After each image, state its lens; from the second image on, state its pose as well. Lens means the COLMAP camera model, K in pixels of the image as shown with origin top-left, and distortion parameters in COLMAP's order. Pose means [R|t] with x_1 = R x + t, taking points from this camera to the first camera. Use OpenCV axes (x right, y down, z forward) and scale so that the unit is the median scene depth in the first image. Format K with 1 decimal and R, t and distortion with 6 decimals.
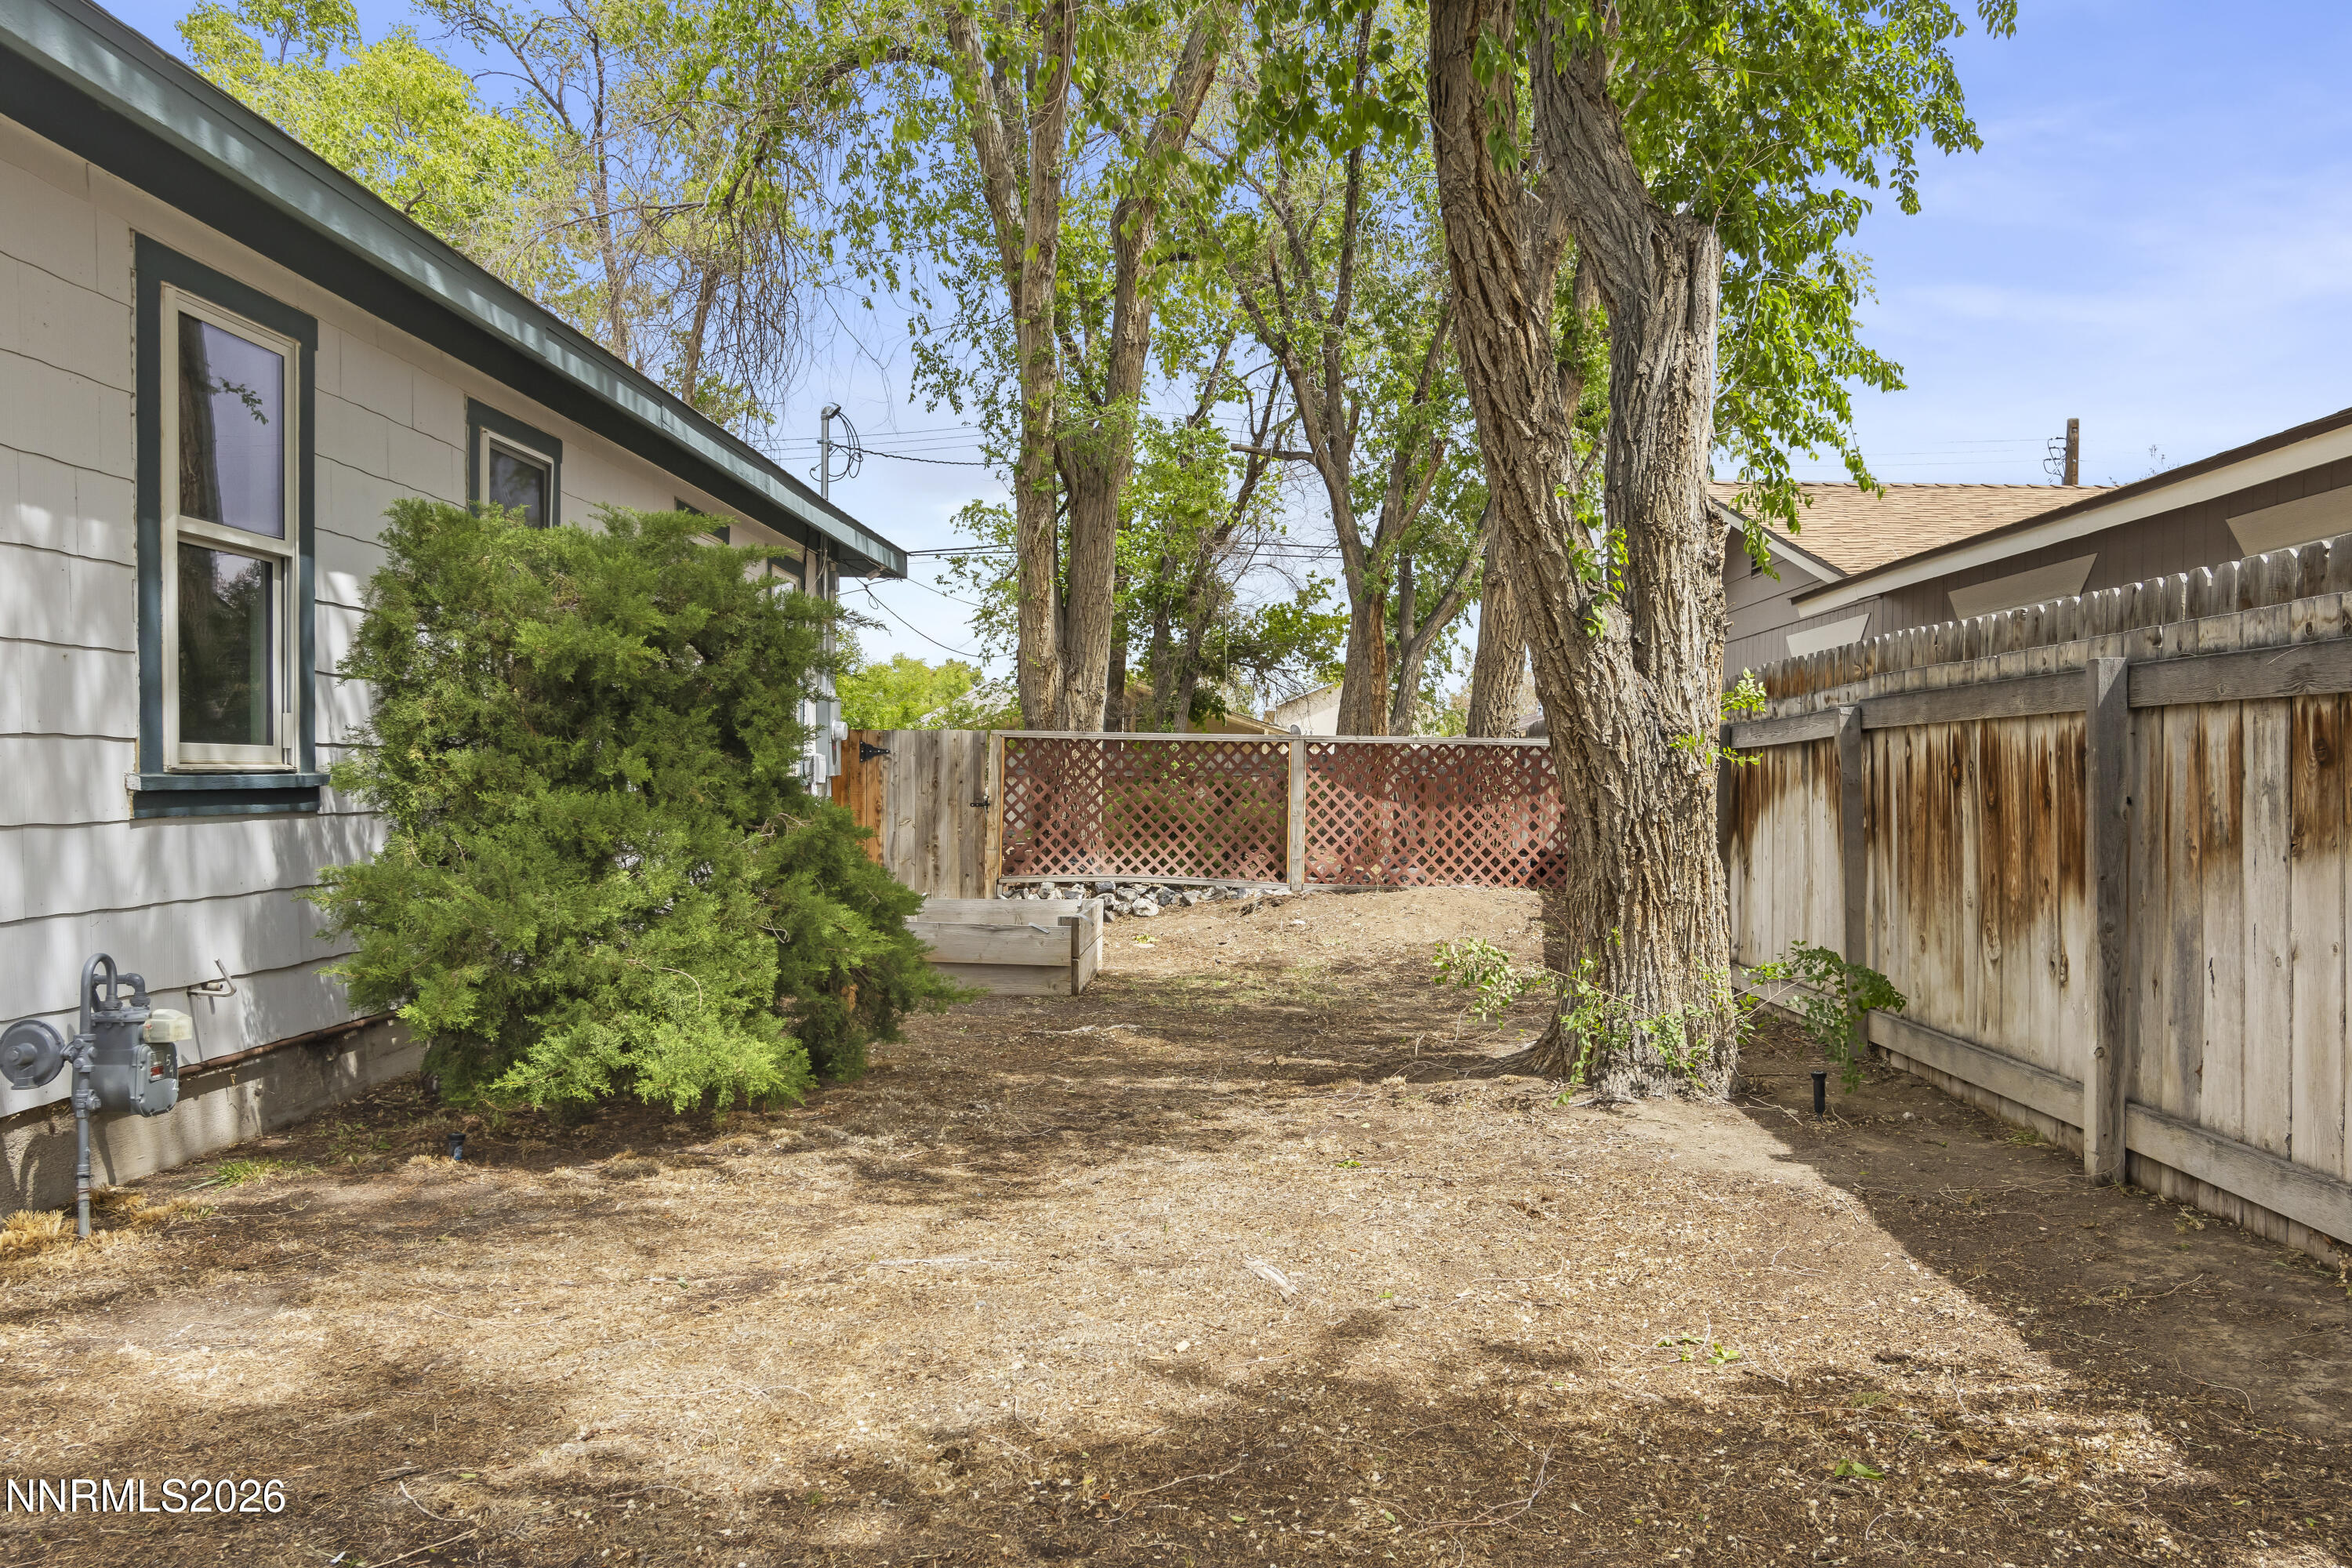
lens RADIAL K [[1822.3, 0, 1174.1], [0, 1822.3, 787.8], [0, 0, 1]] dist [-0.039525, 0.003243]
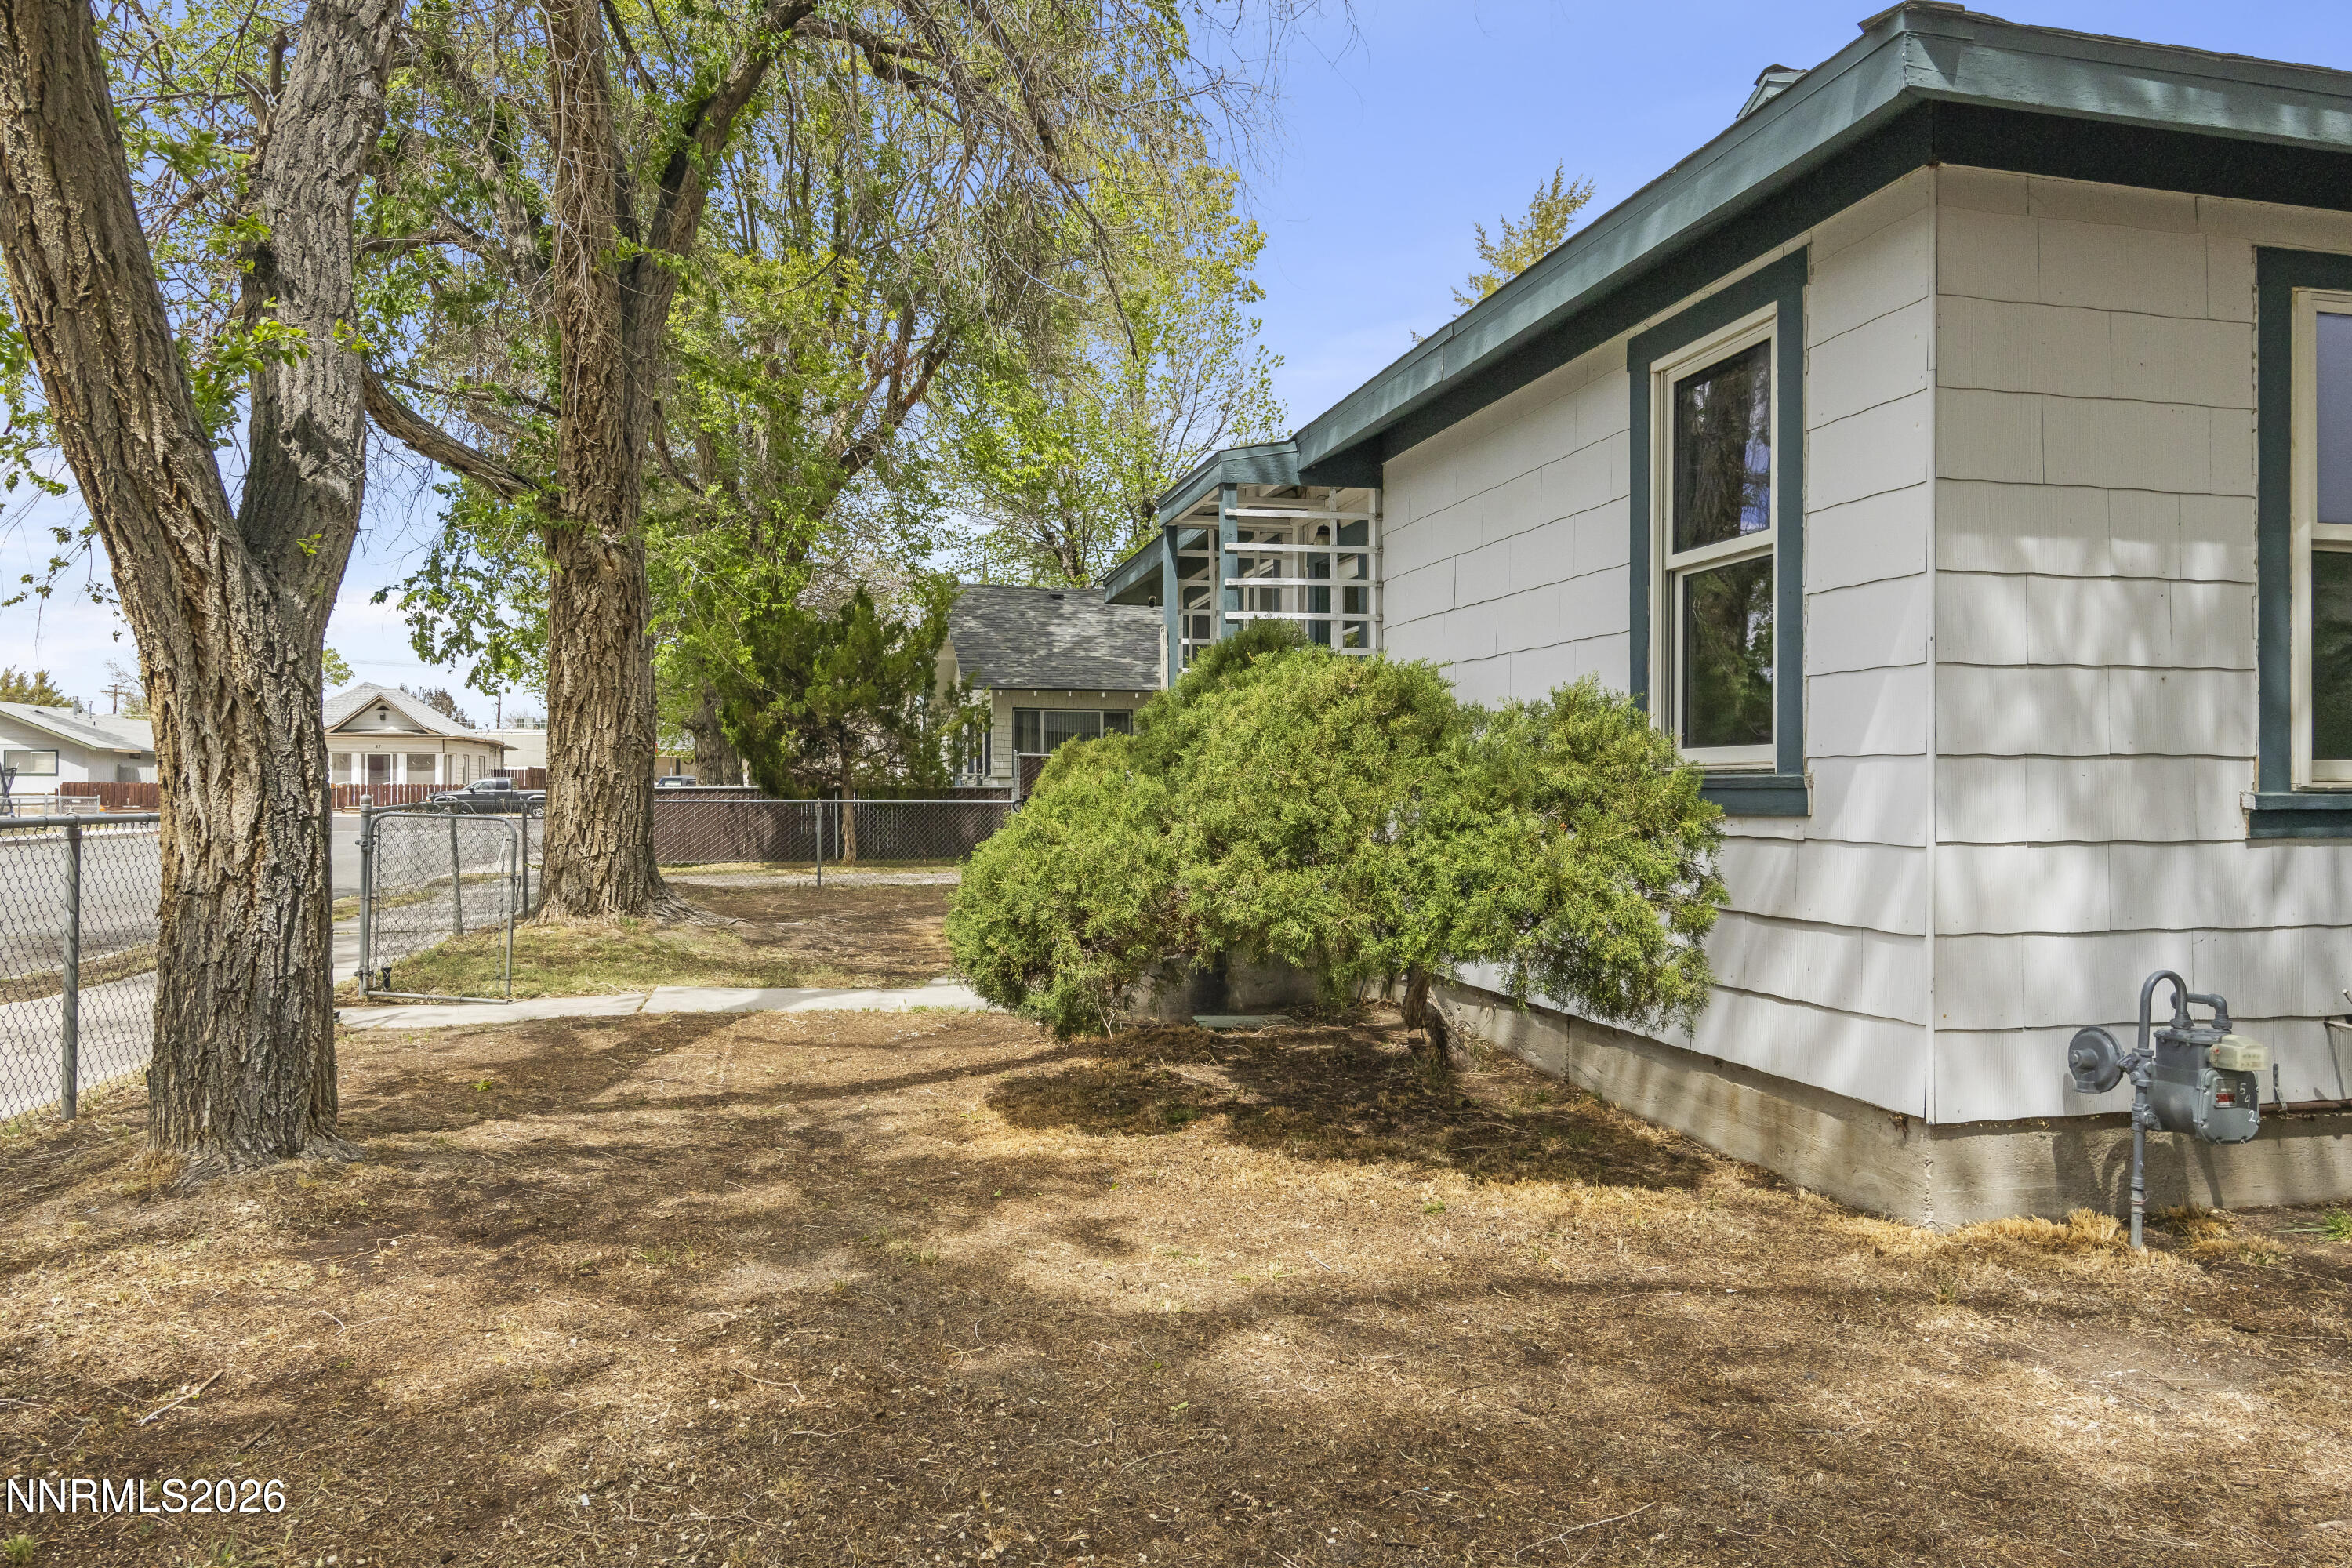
lens RADIAL K [[1536.2, 0, 1174.3], [0, 1536.2, 778.0], [0, 0, 1]] dist [-0.001173, 0.006017]
pose [[0.268572, -0.022039, -0.963007, 0.076326], [0.001055, 0.999744, -0.022585, 0.002588], [0.963259, 0.005050, 0.268527, 0.206738]]
